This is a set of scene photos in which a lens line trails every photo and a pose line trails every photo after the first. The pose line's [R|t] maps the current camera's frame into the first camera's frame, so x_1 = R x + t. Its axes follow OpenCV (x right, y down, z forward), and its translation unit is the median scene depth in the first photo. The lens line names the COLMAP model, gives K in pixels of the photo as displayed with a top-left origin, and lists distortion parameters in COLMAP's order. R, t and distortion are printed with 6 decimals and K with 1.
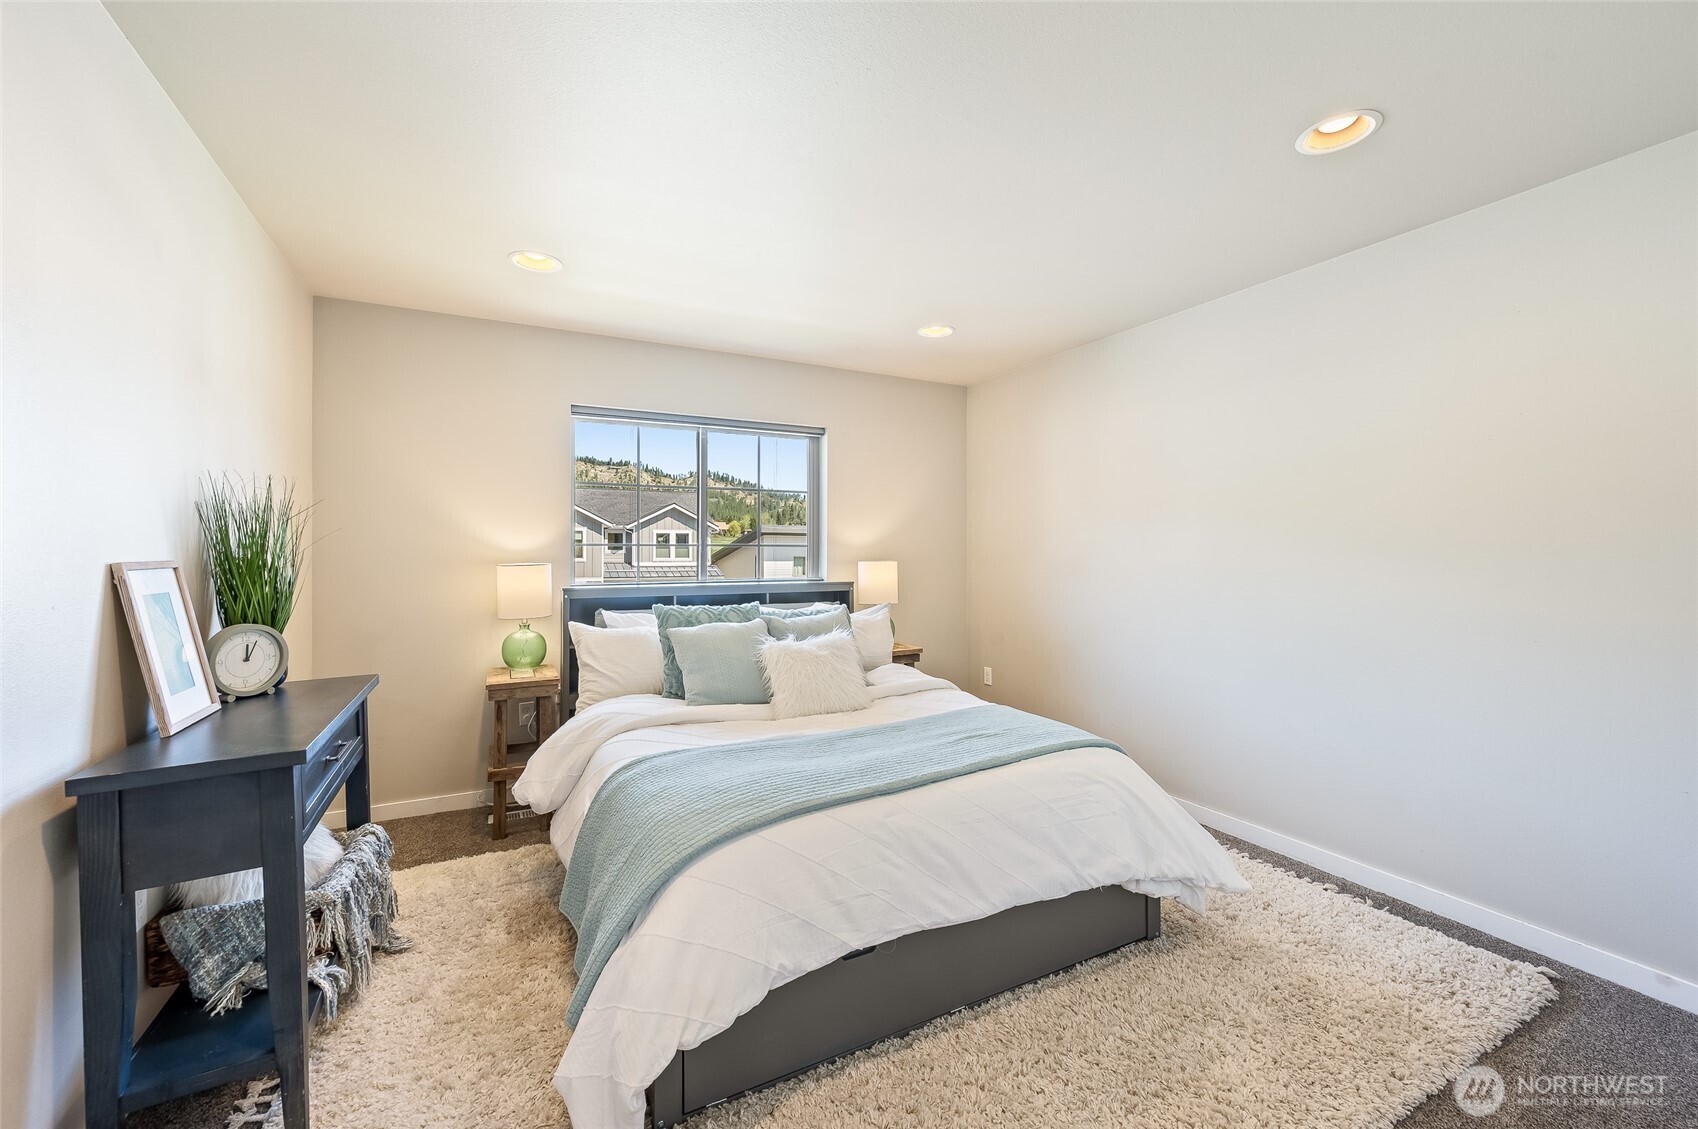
lens RADIAL K [[678.8, 0, 848.3], [0, 678.8, 560.4], [0, 0, 1]] dist [0.000381, -0.000002]
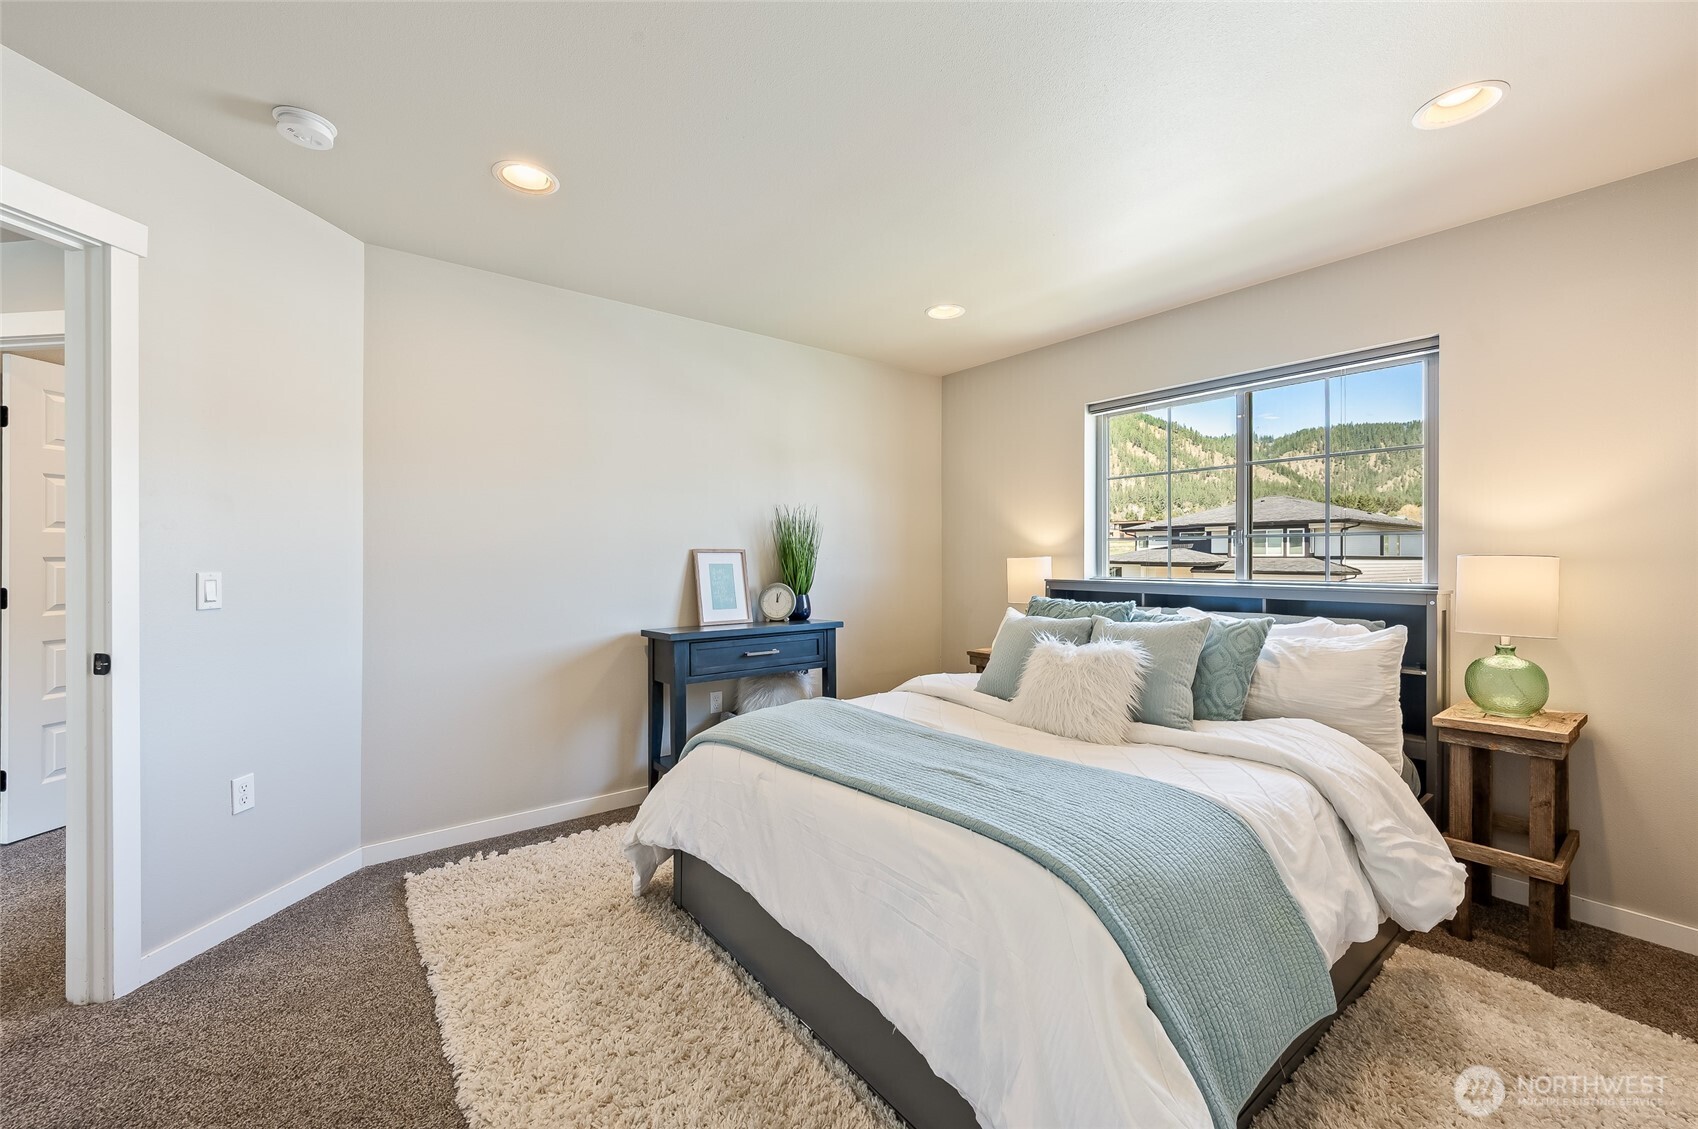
lens RADIAL K [[678.8, 0, 848.3], [0, 678.8, 560.4], [0, 0, 1]] dist [0.000381, -0.000002]
pose [[0.188657, 0.006660, -0.982021, 0.963001], [-0.015671, 0.999870, 0.003771, 0.018765], [0.981918, 0.014678, 0.188736, 0.774764]]
